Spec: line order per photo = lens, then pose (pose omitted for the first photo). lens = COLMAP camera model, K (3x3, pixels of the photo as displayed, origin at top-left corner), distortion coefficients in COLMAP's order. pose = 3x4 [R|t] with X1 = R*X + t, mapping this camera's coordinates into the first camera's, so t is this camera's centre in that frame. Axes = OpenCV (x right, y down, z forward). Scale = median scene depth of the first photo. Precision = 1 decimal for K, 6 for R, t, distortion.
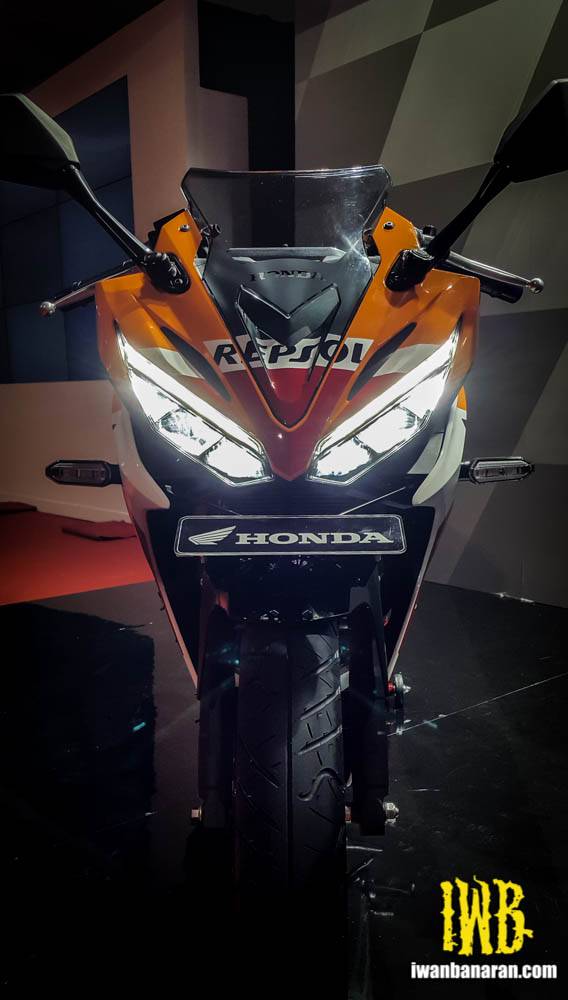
lens RADIAL K [[951.4, 0, 284.9], [0, 951.4, 500.3], [0, 0, 1]] dist [0.066112, 0.000000]
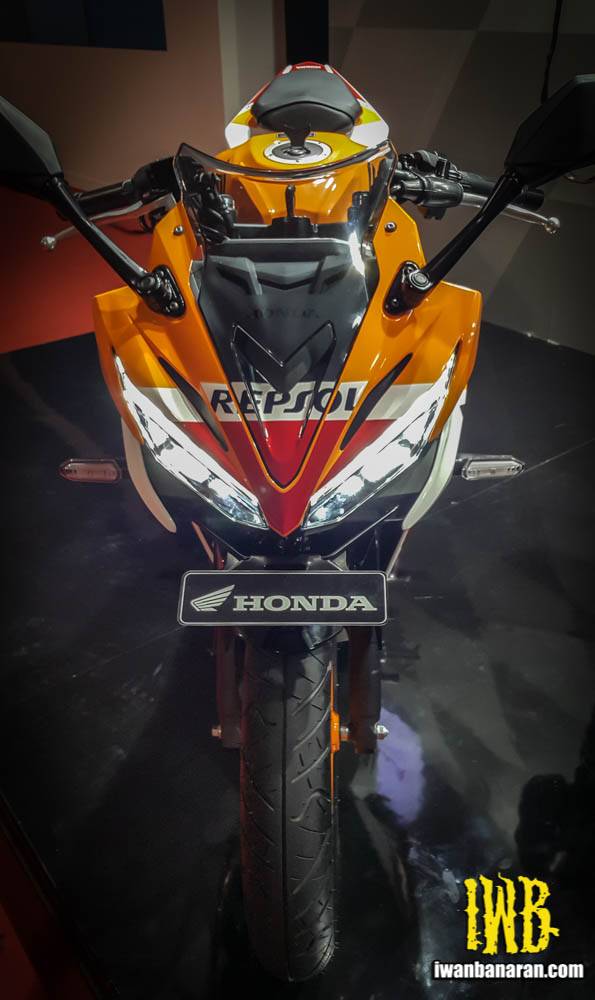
lens RADIAL K [[921.9, 0, 293.0], [0, 921.9, 498.8], [0, 0, 1]] dist [0.087215, 0.000000]
pose [[0.999473, 0.000041, -0.032461, 0.046047], [0.010948, 0.940980, 0.338286, -0.387369], [0.030559, -0.338463, 0.940483, 0.035079]]
